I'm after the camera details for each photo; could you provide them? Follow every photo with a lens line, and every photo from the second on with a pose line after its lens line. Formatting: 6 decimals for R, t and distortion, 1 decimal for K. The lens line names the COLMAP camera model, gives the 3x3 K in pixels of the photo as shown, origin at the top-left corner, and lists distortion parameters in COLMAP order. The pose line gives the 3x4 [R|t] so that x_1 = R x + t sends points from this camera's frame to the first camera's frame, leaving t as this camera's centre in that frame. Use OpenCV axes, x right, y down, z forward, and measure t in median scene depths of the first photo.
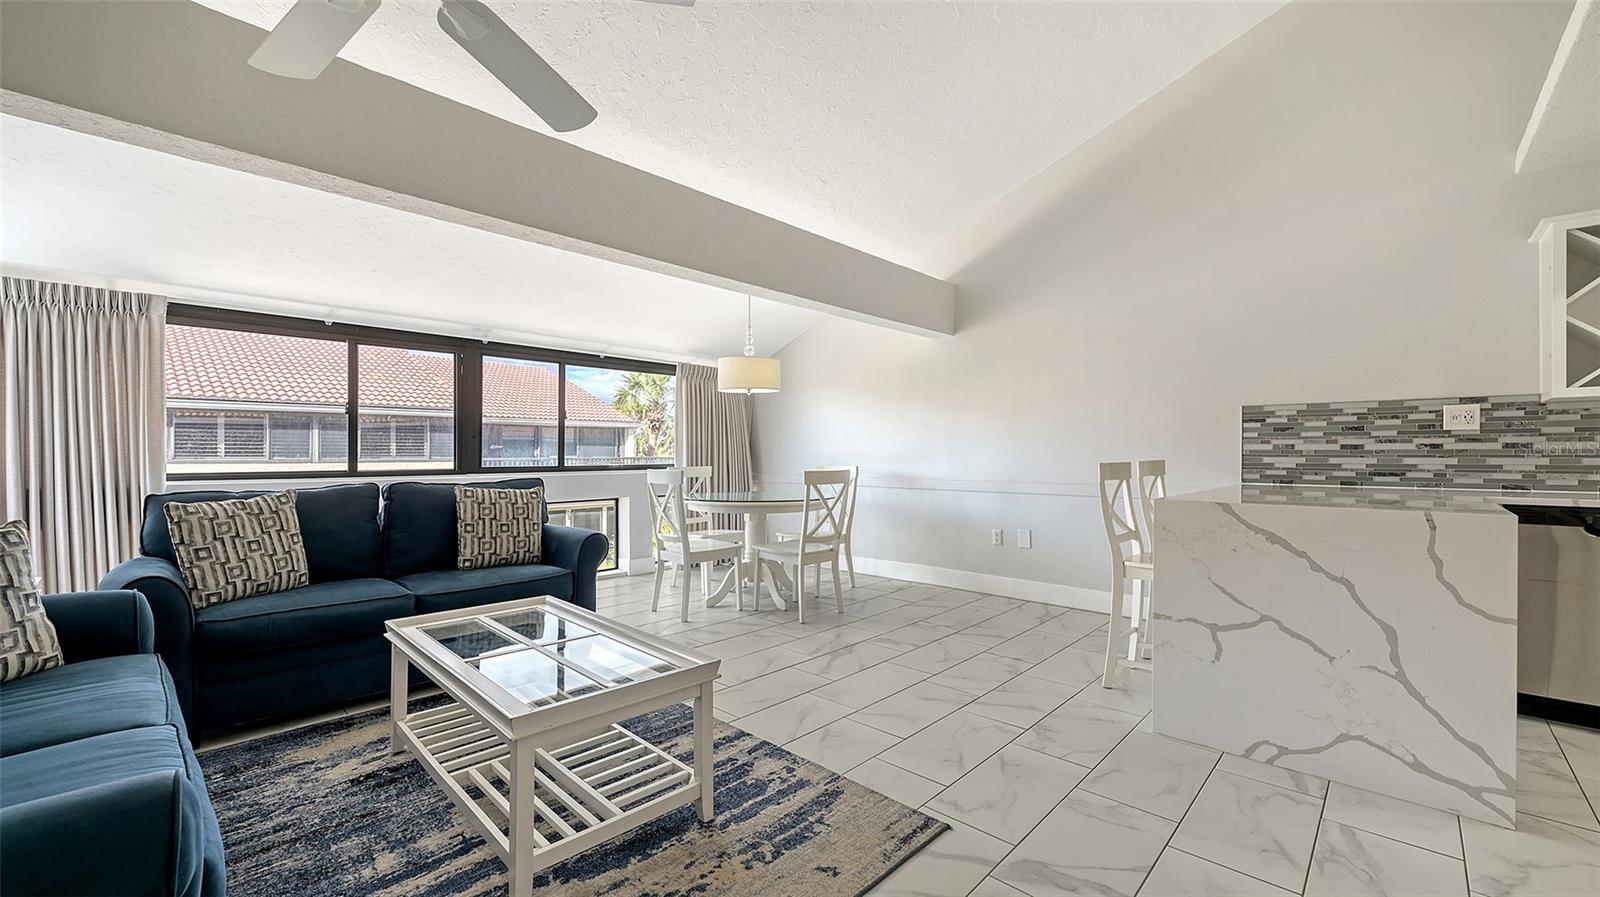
lens RADIAL K [[650.1, 0, 795.1], [0, 650.1, 444.9], [0, 0, 1]] dist [-0.000962, -0.000238]
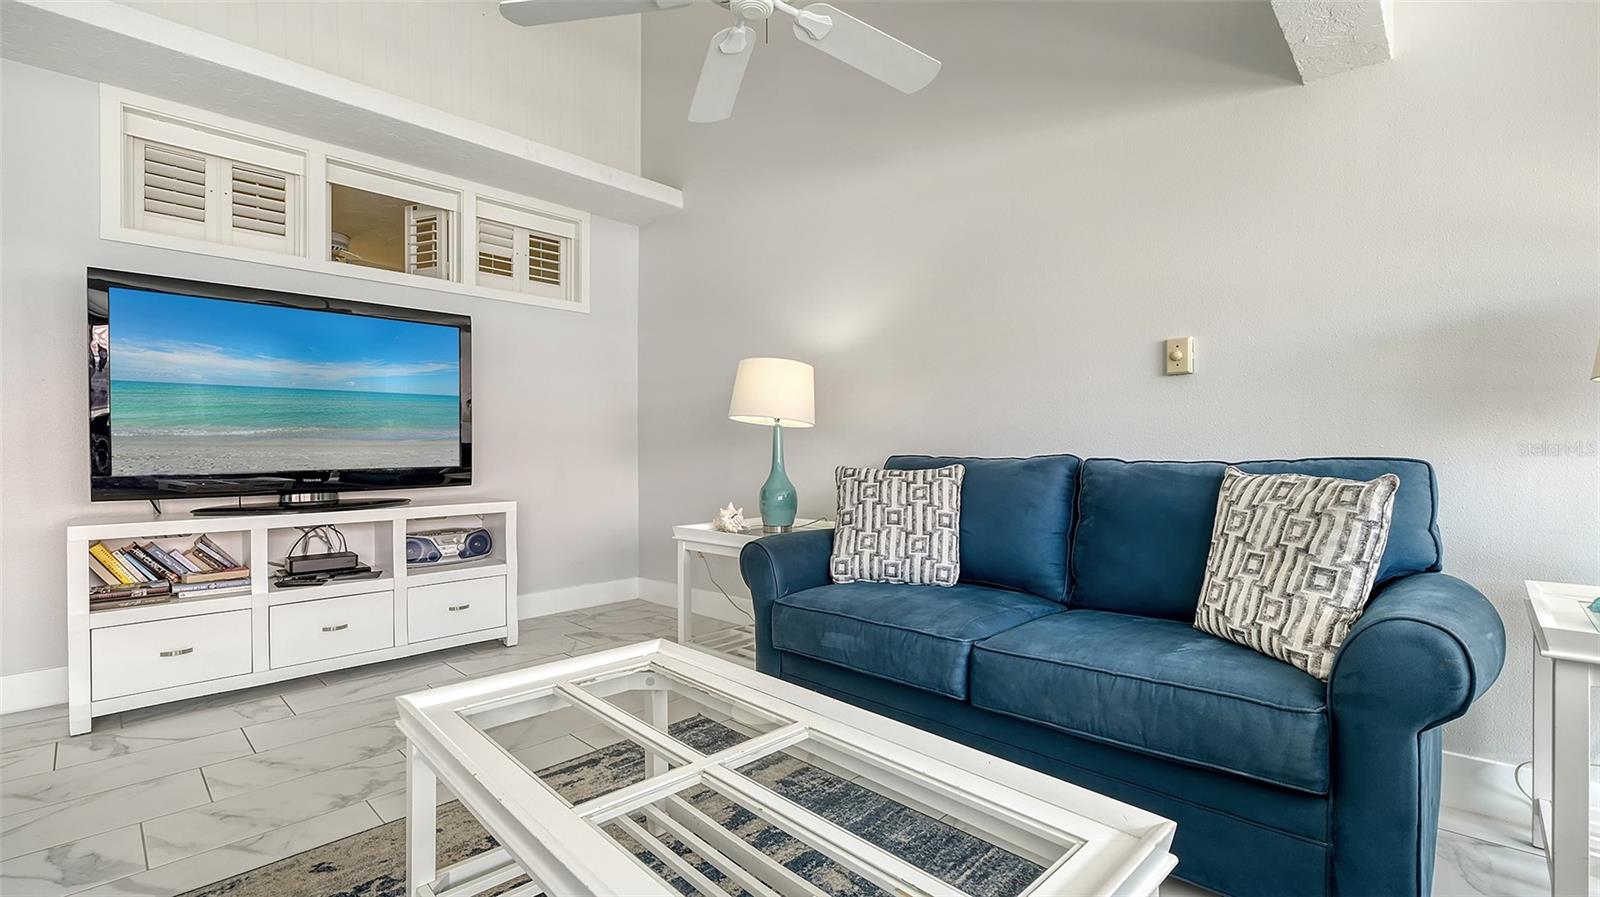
lens RADIAL K [[690.2, 0, 796.6], [0, 690.2, 450.7], [0, 0, 1]] dist [-0.002023, -0.000093]
pose [[-0.999966, 0.005797, 0.005802, -0.313061], [0.005740, 0.999937, -0.009668, 0.053412], [-0.005857, -0.009634, -0.999936, 1.009997]]
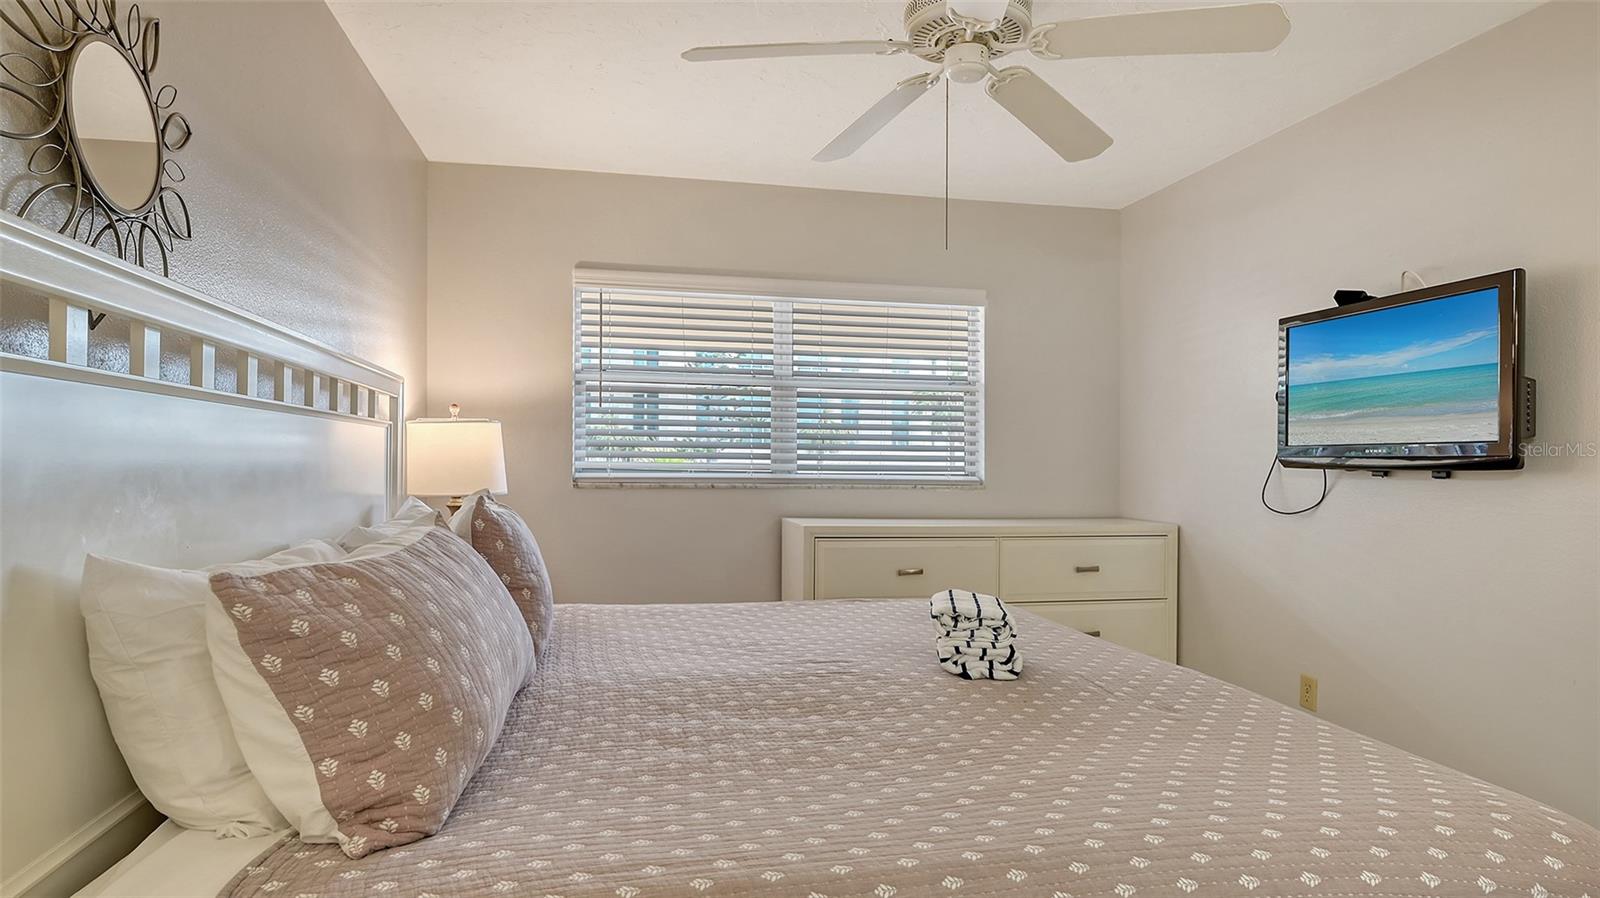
lens RADIAL K [[925.9, 0, 800.0], [0, 925.9, 449.0], [0, 0, 1]] dist [0.001169, 0.000145]
pose [[0.571368, 0.046667, 0.819366, -1.380654], [-0.056090, 0.998268, -0.017744, 0.152141], [-0.818775, -0.035820, 0.572996, 0.014101]]
